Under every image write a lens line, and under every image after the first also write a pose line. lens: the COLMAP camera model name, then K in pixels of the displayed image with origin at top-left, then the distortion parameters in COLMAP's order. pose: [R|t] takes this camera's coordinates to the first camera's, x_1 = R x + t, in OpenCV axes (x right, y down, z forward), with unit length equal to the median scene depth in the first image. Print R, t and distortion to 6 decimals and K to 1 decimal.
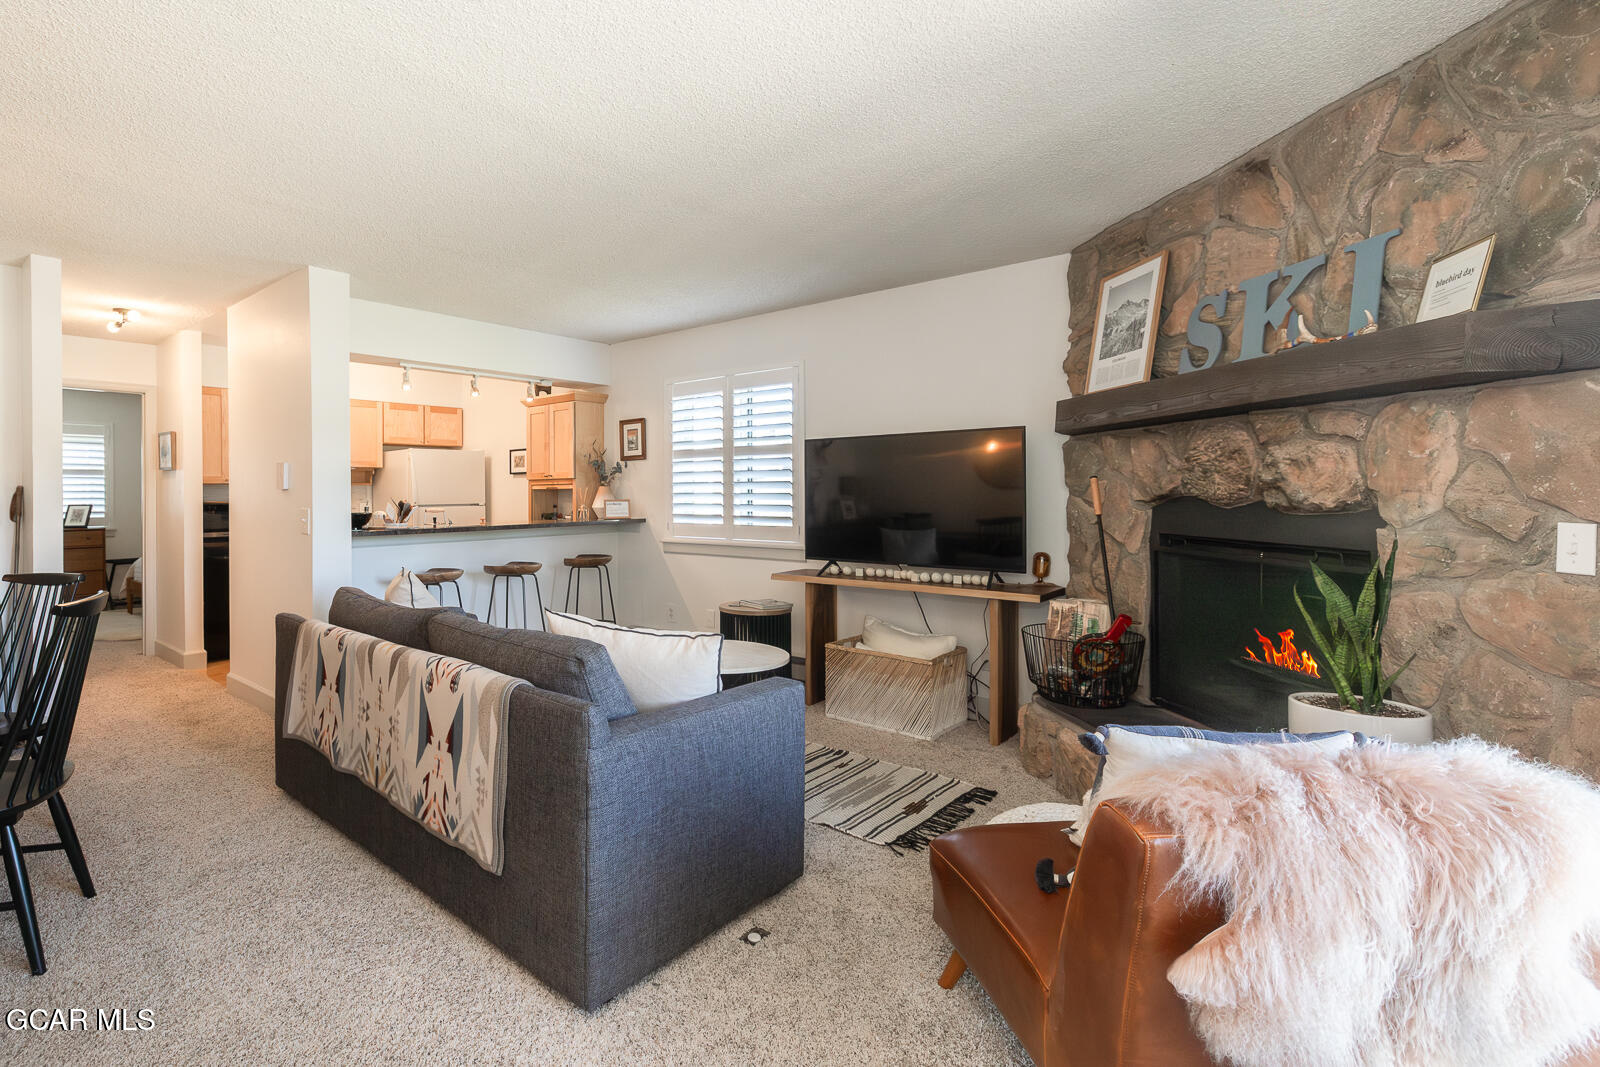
lens RADIAL K [[752.1, 0, 647.1], [0, 752.1, 497.1], [0, 0, 1]] dist [0.003847, 0.000172]
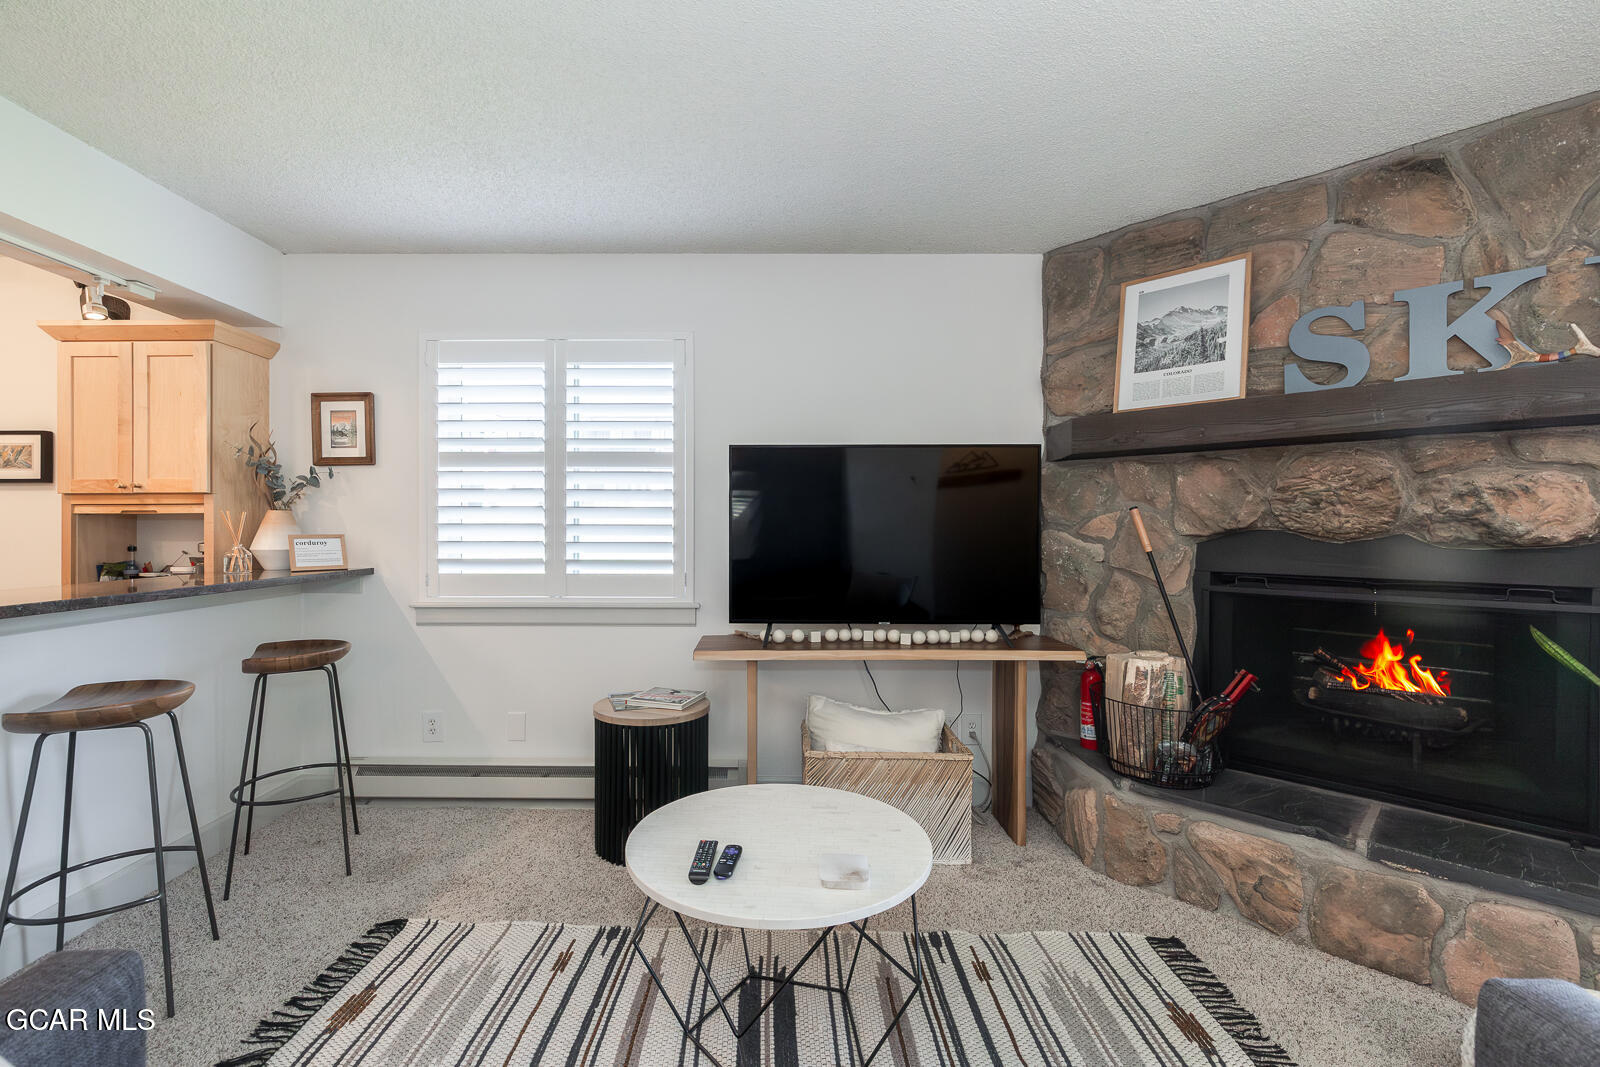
lens RADIAL K [[692.5, 0, 764.3], [0, 692.5, 531.6], [0, 0, 1]] dist [0.002087, 0.000170]
pose [[0.728791, 0.004540, 0.684721, -0.225681], [-0.001748, 0.999987, -0.004770, 0.004459], [-0.684734, 0.002279, 0.728790, 0.629082]]
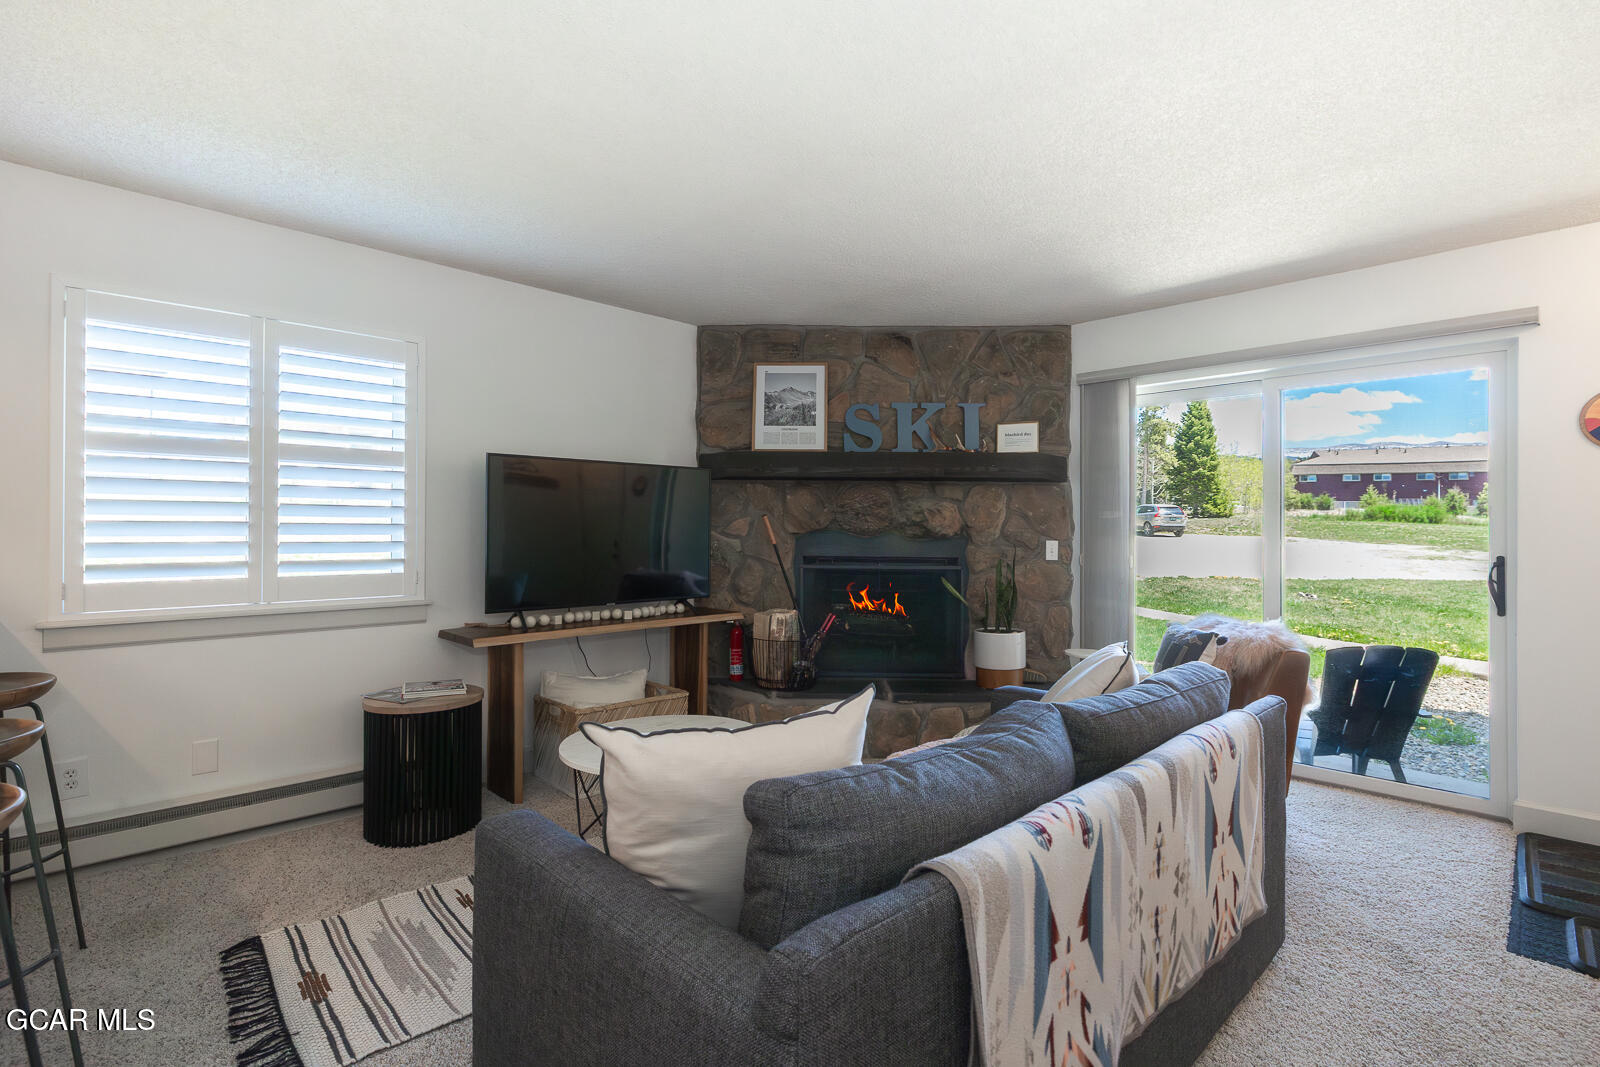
lens RADIAL K [[758.0, 0, 793.7], [0, 758.0, 521.4], [0, 0, 1]] dist [0.001246, 0.000236]
pose [[0.037653, 0.012480, 0.999213, -0.623943], [-0.000313, 0.999922, -0.012477, 0.000516], [-0.999291, 0.000157, 0.037654, 0.795671]]
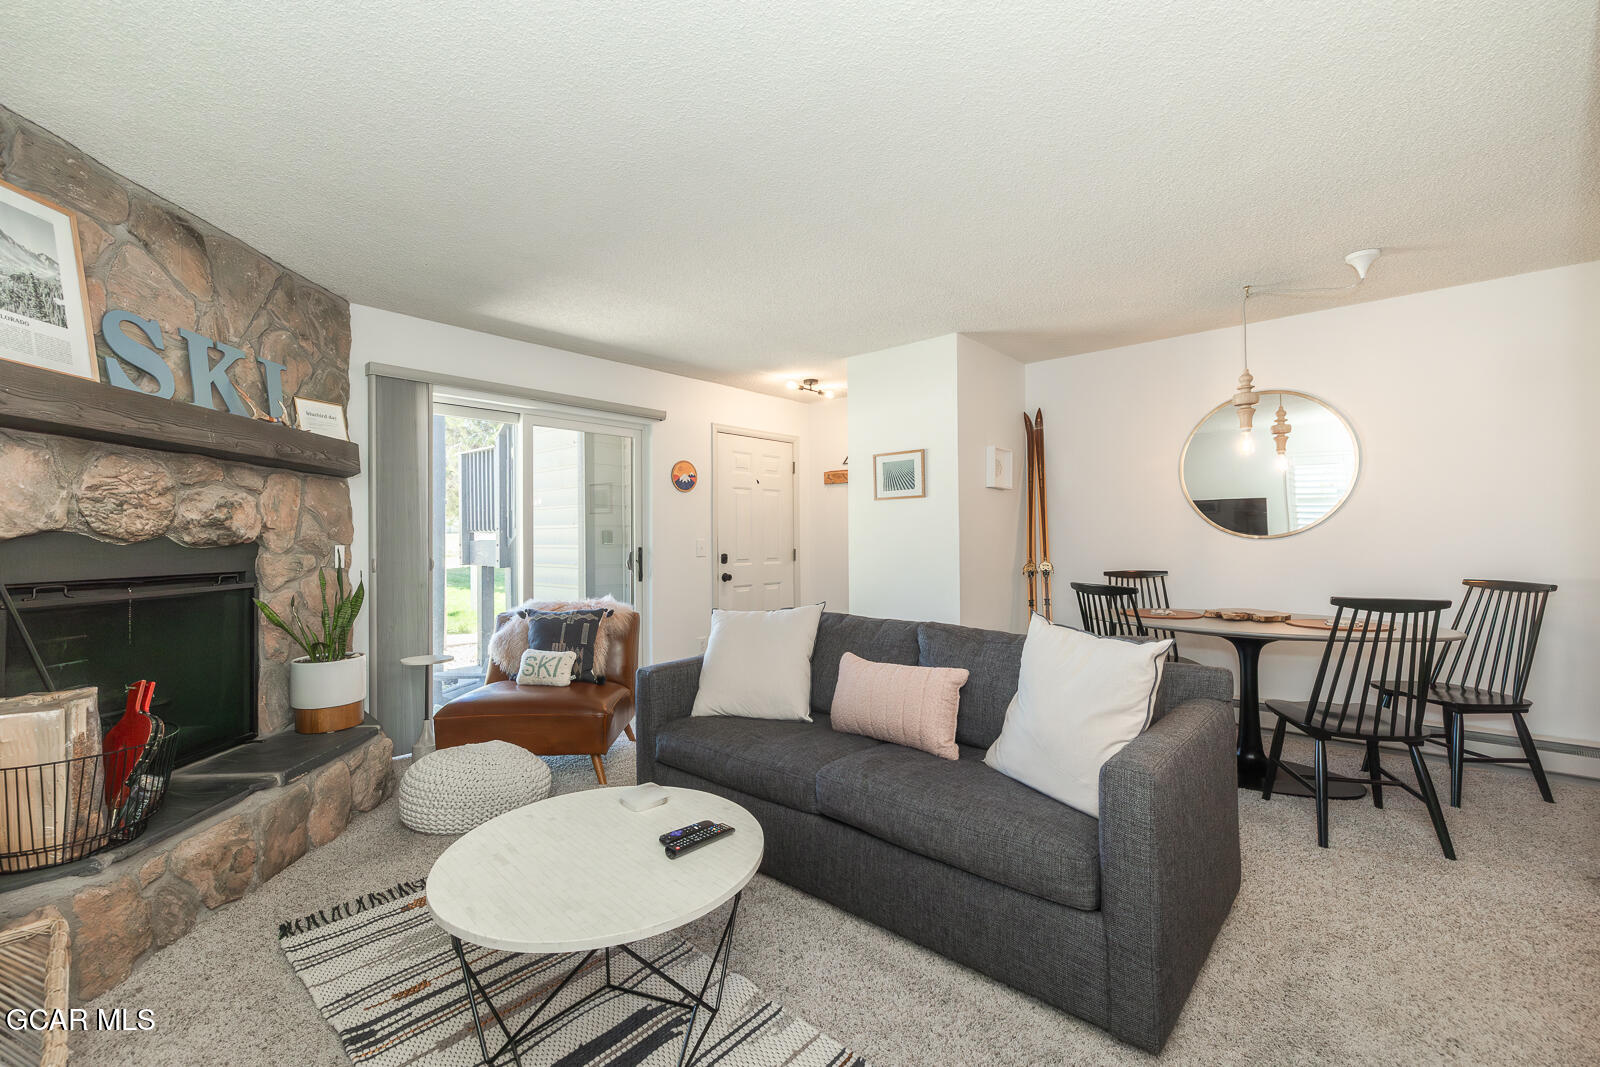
lens RADIAL K [[682.5, 0, 793.0], [0, 682.5, 530.0], [0, 0, 1]] dist [0.004632, 0.000530]
pose [[-0.999520, 0.011592, -0.028723, -0.022268], [0.011861, 0.999887, -0.009214, 0.010266], [0.028613, -0.009551, -0.999545, 1.358988]]
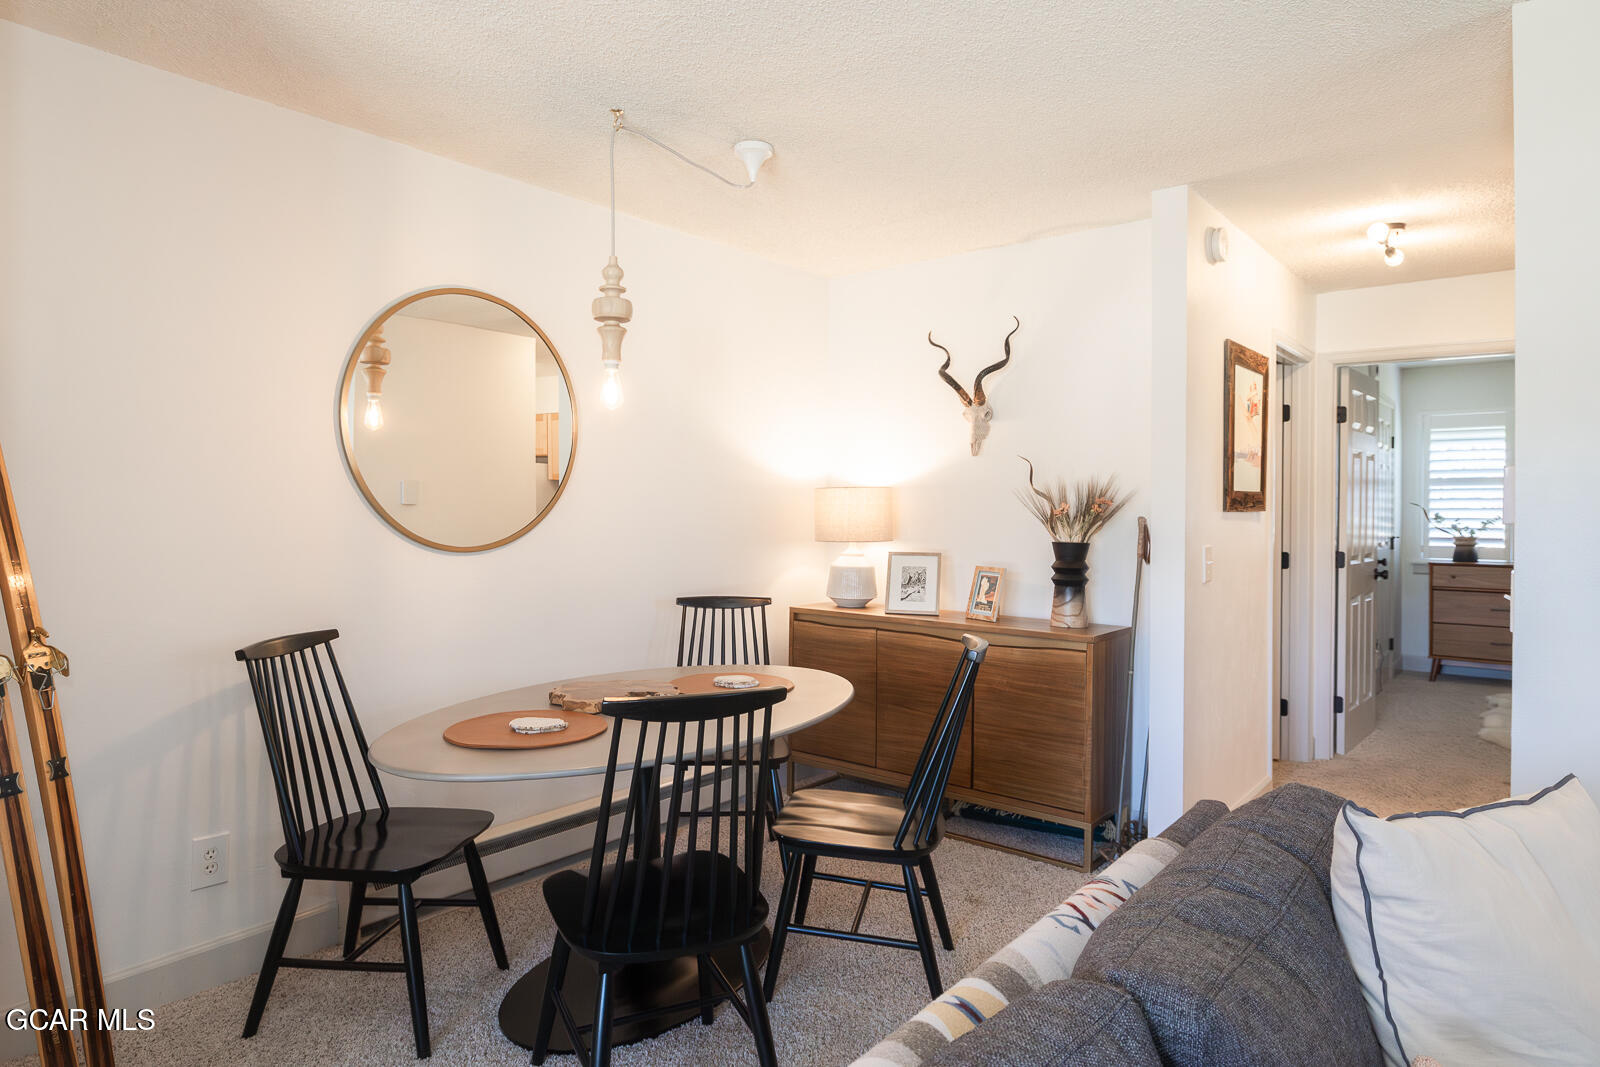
lens RADIAL K [[937.8, 0, 787.7], [0, 937.8, 511.0], [0, 0, 1]] dist [-0.003461, 0.000249]
pose [[0.072287, 0.011527, -0.997317, 0.053495], [-0.008022, 0.999908, 0.010976, -0.023651], [0.997352, 0.007207, 0.072372, 0.557802]]
